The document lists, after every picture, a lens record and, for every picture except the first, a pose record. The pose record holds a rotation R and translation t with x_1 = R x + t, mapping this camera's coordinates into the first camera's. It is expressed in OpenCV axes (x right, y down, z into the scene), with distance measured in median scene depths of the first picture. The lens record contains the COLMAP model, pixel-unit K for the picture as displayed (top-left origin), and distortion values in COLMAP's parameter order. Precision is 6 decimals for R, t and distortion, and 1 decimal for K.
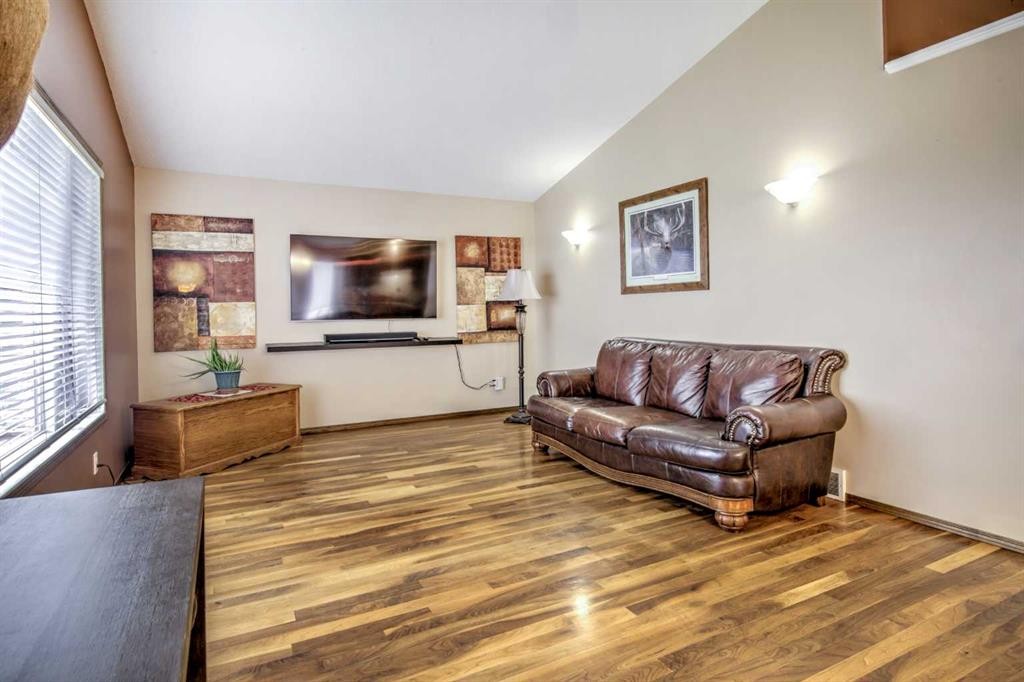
lens RADIAL K [[539.8, 0, 505.9], [0, 539.8, 317.8], [0, 0, 1]] dist [-0.004000, 0.000340]
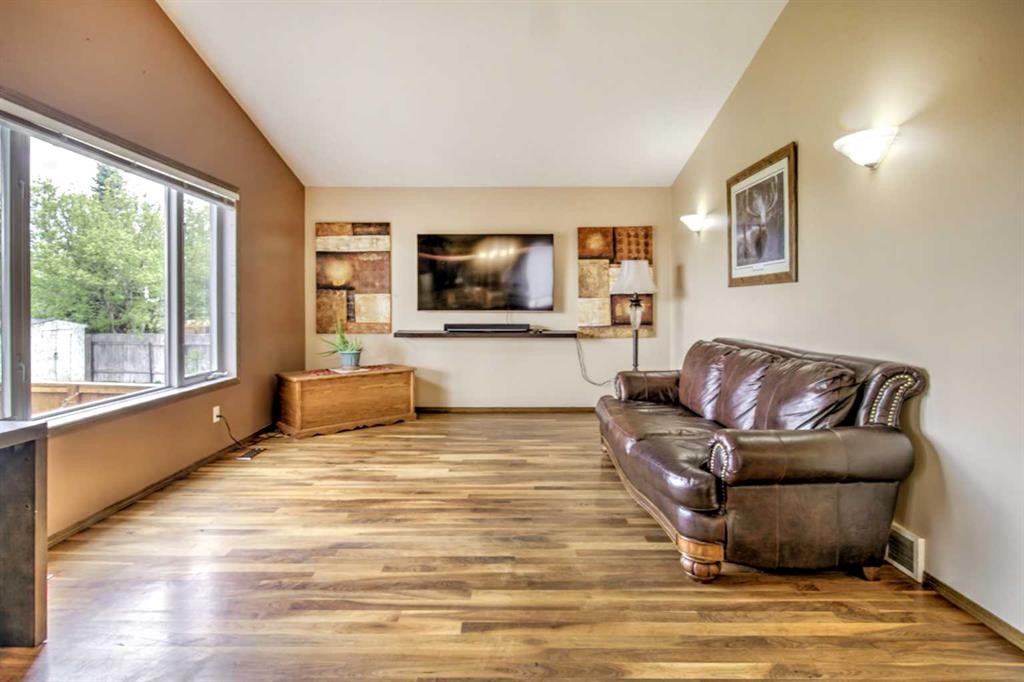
lens RADIAL K [[538.9, 0, 509.7], [0, 538.9, 307.9], [0, 0, 1]] dist [-0.003856, -0.000154]
pose [[0.891561, 0.017454, -0.452565, 0.324308], [-0.018837, 0.999822, 0.001451, -0.006227], [0.452510, 0.007231, 0.891730, 0.090336]]
